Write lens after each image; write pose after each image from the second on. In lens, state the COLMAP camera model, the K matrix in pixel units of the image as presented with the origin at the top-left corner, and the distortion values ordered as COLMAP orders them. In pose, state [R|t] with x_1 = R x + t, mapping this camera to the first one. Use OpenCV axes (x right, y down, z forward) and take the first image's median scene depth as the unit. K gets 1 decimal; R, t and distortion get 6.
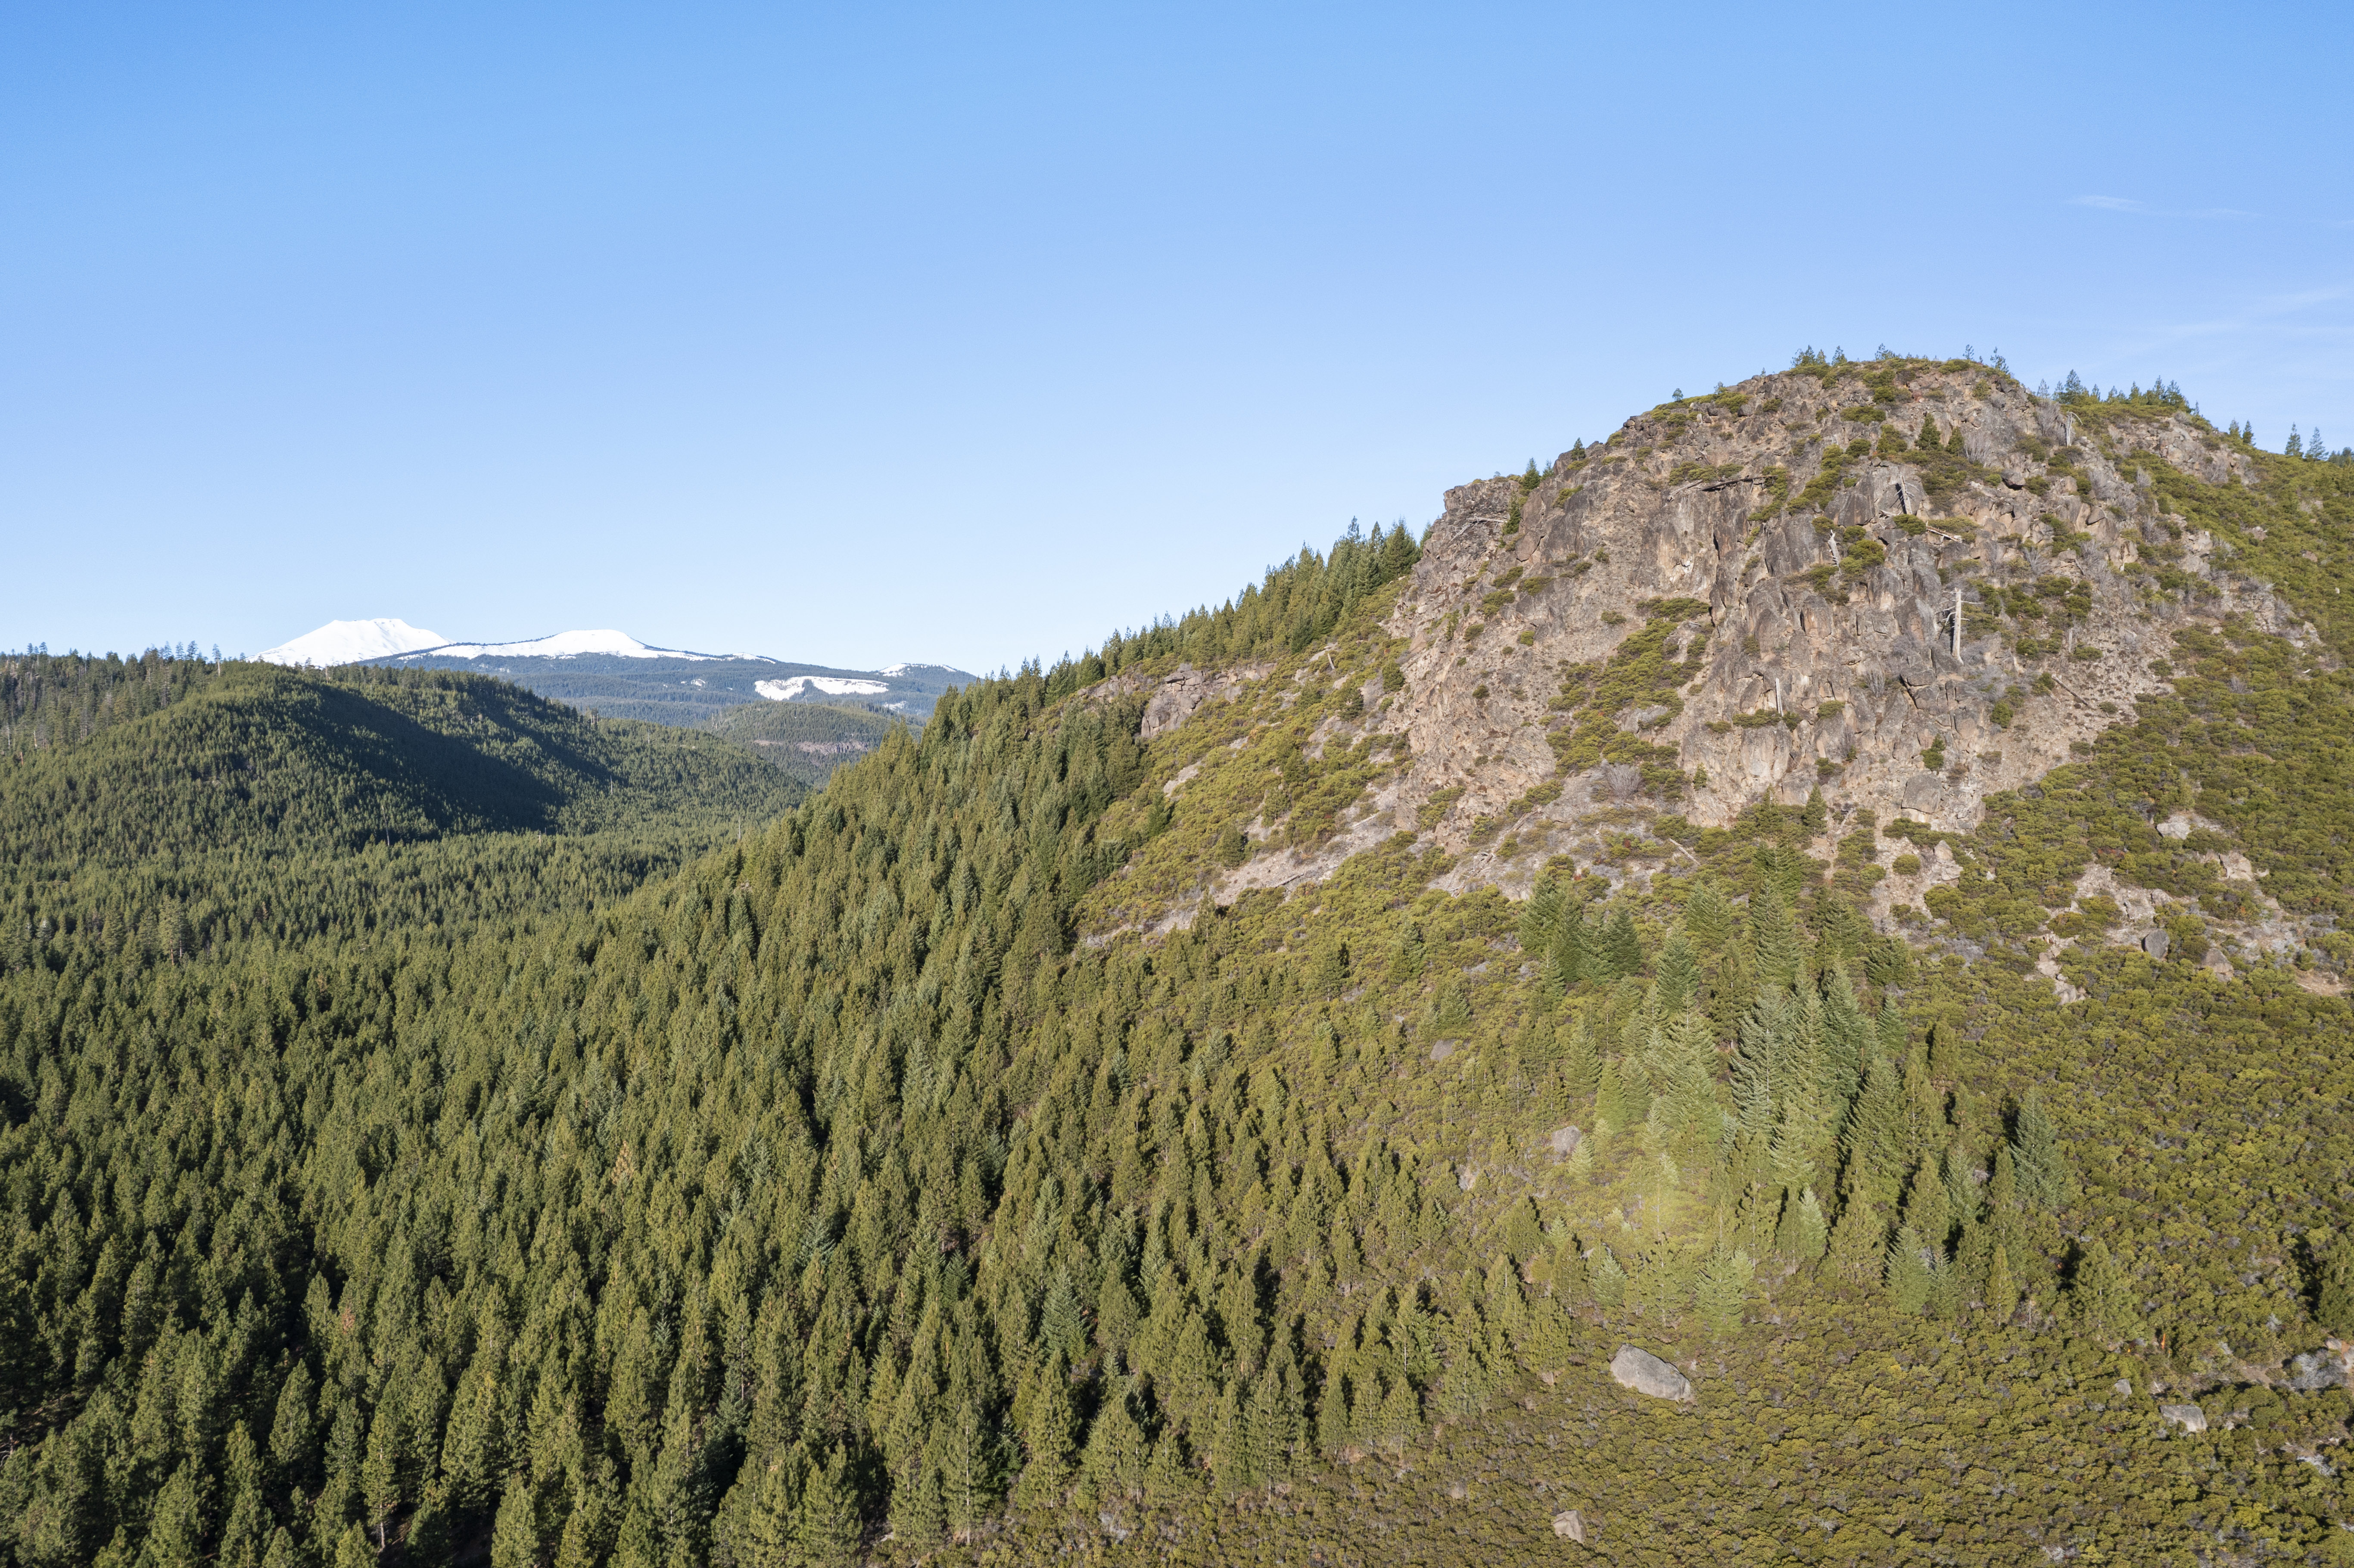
lens RADIAL K [[1862.4, 0, 1177.3], [0, 1862.4, 786.1], [0, 0, 1]] dist [-0.016171, -0.001921]
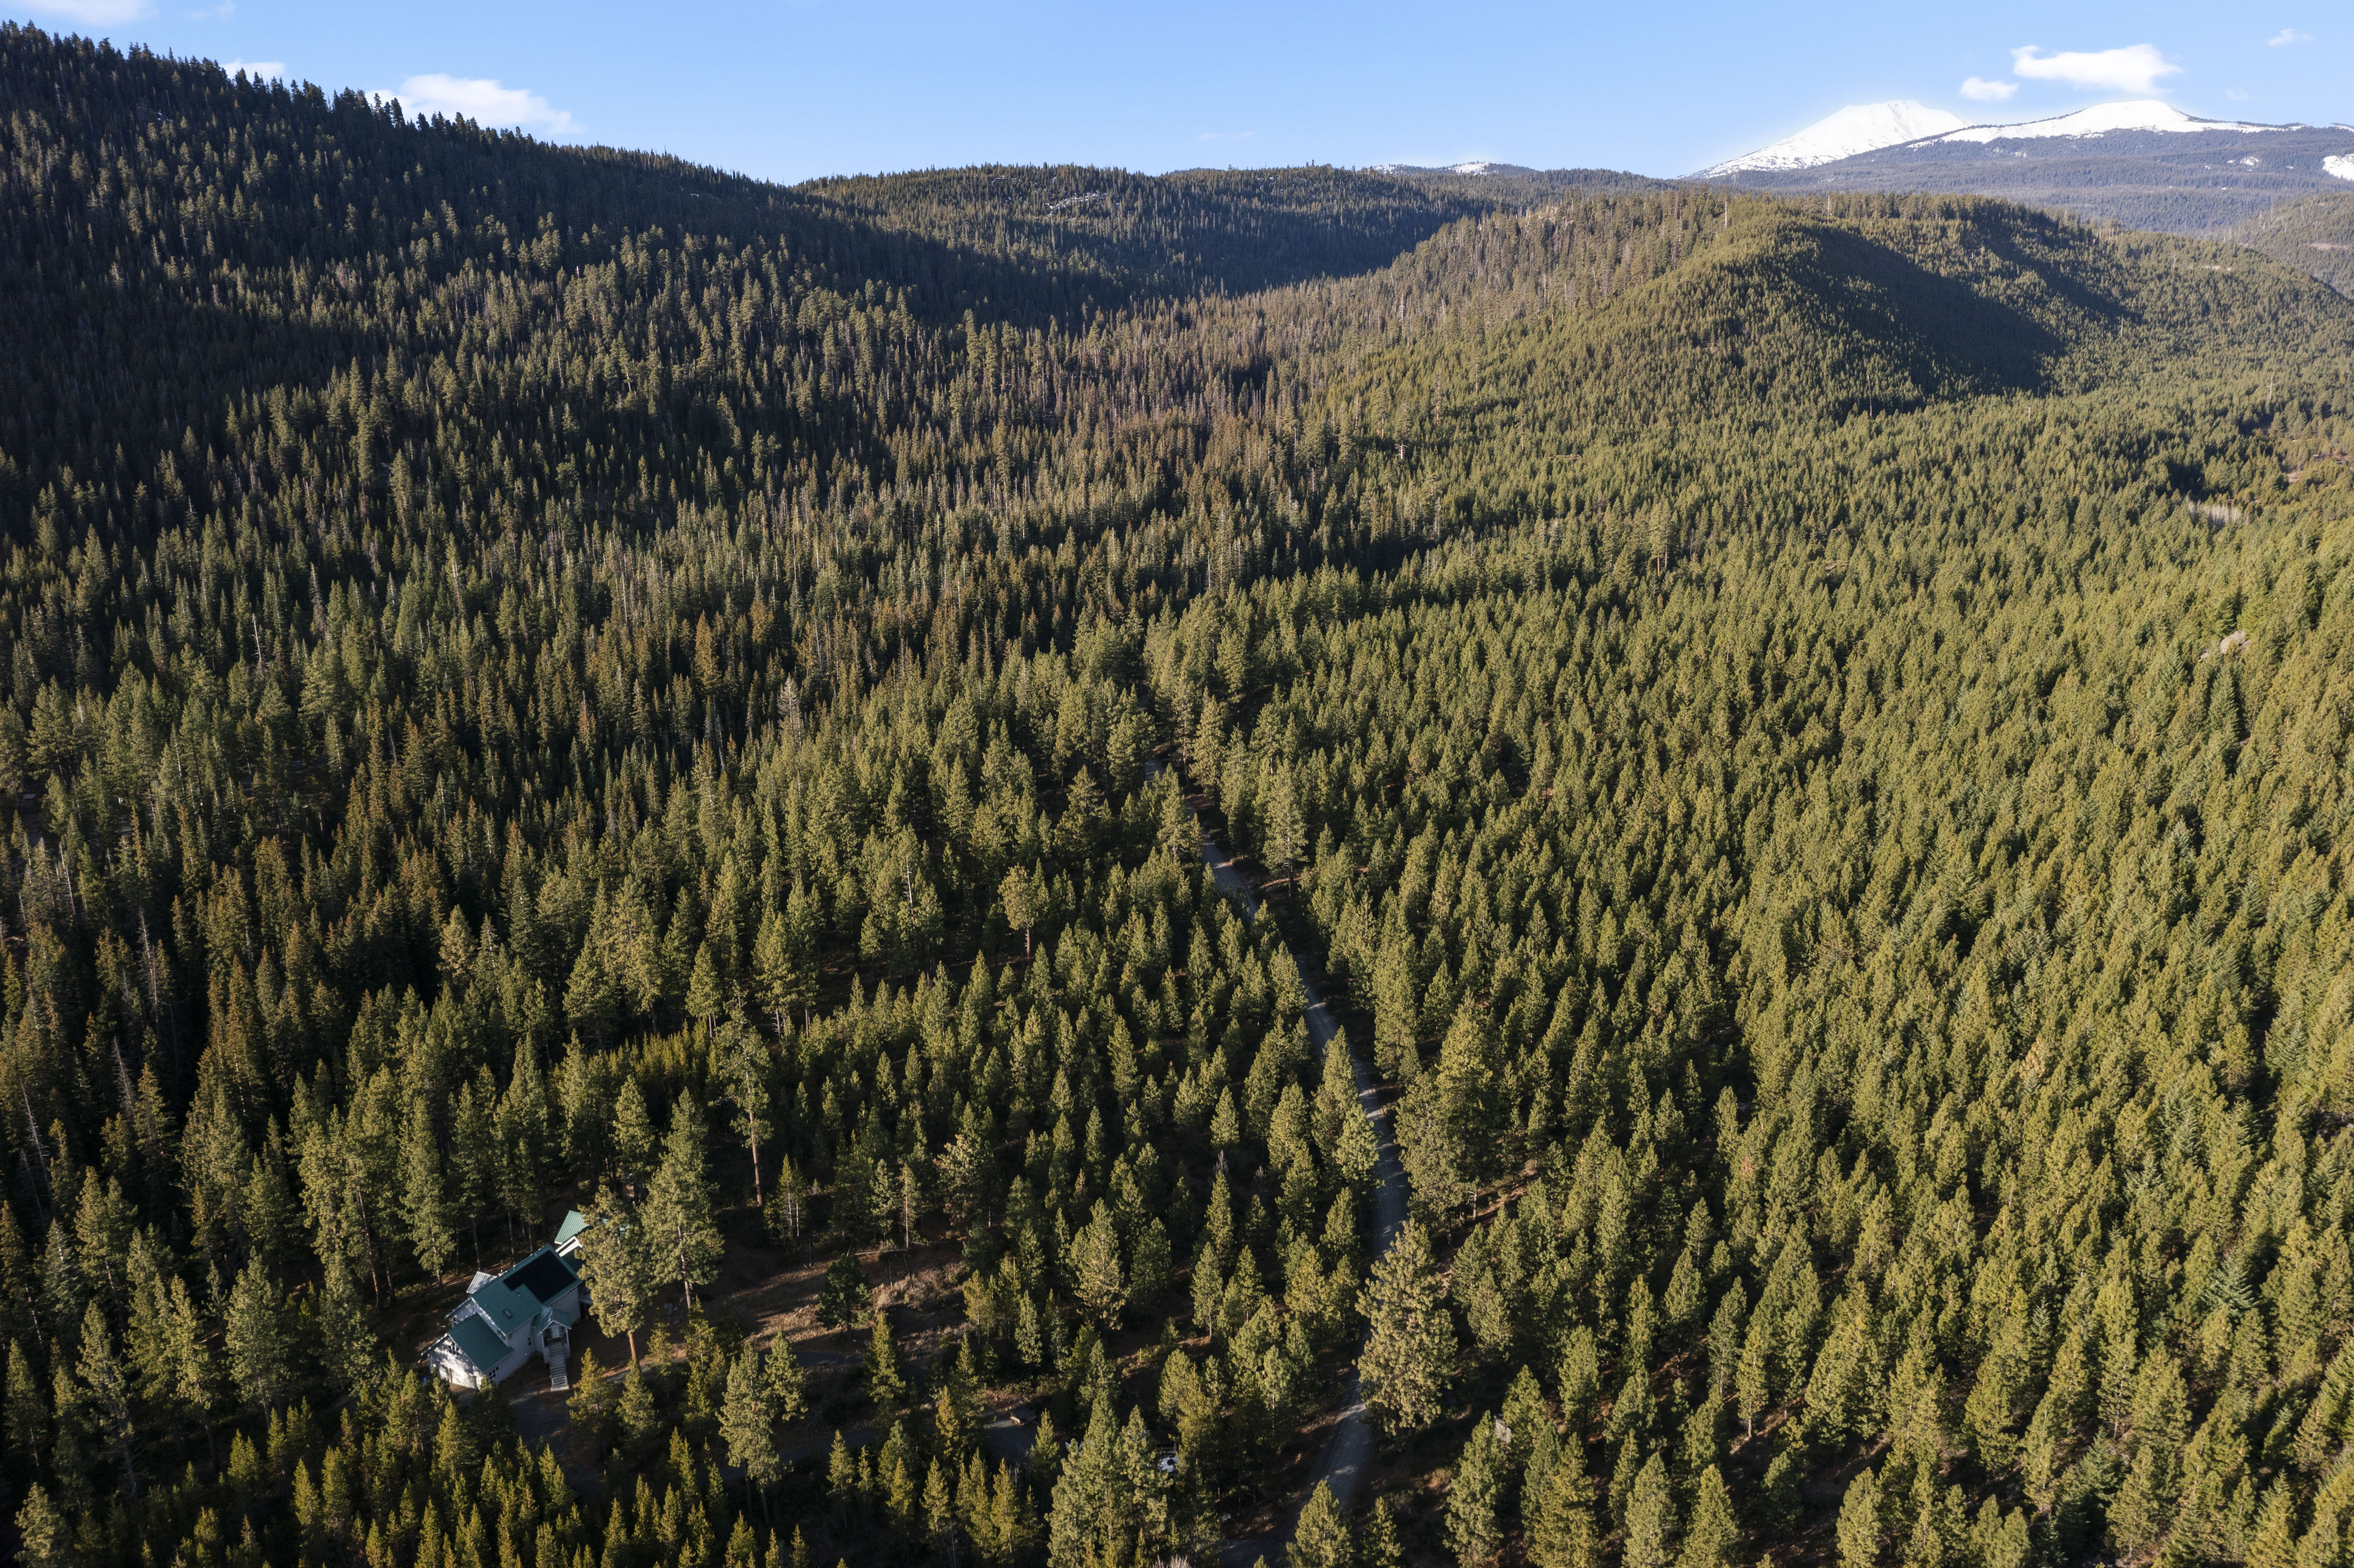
lens RADIAL K [[1862.4, 0, 1169.6], [0, 1862.4, 782.7], [0, 0, 1]] dist [-0.016171, -0.001921]
pose [[0.725369, 0.175465, -0.665622, -0.005580], [0.009090, 0.964441, 0.264143, -0.118868], [0.688300, -0.197651, 0.697980, 0.031216]]
